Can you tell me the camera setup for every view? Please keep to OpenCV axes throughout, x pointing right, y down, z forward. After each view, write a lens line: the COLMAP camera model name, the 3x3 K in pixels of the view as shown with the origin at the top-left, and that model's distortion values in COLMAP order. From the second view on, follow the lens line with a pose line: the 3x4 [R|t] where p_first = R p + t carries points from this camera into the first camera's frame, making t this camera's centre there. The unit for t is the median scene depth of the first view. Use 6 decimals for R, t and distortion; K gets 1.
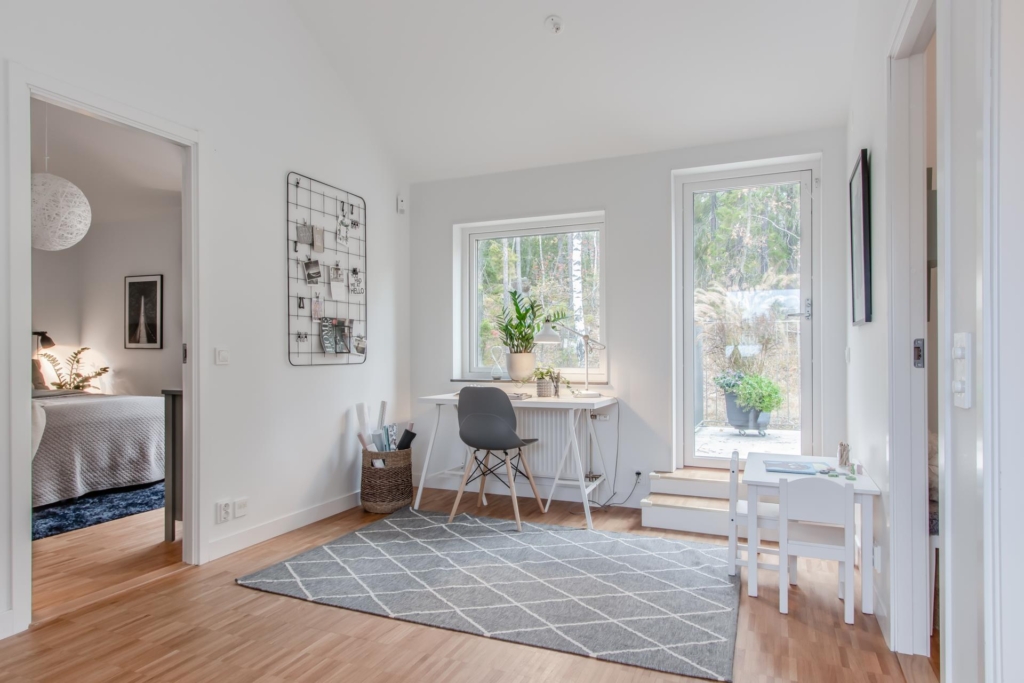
lens RADIAL K [[621.1, 0, 513.2], [0, 621.1, 345.9], [0, 0, 1]] dist [-0.004789, -0.000652]
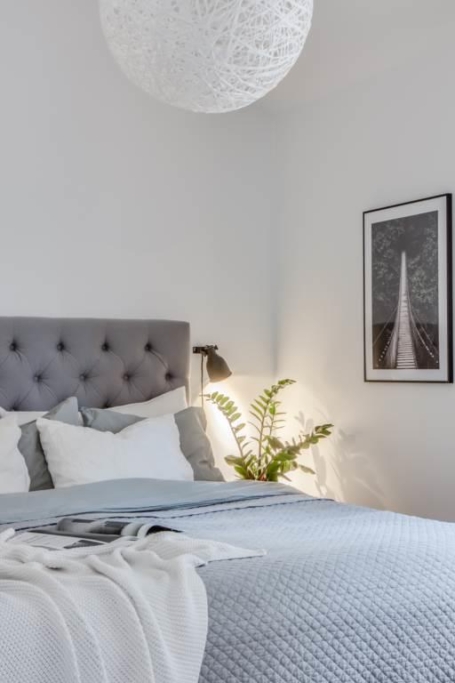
lens RADIAL K [[499.8, 0, 227.5], [0, 499.8, 342.7], [0, 0, 1]] dist [-0.000599, -0.000027]
pose [[0.796839, -0.032377, -0.603324, -0.507188], [0.011846, 0.999208, -0.037977, -0.010776], [0.604076, 0.023114, 0.796592, 0.688139]]
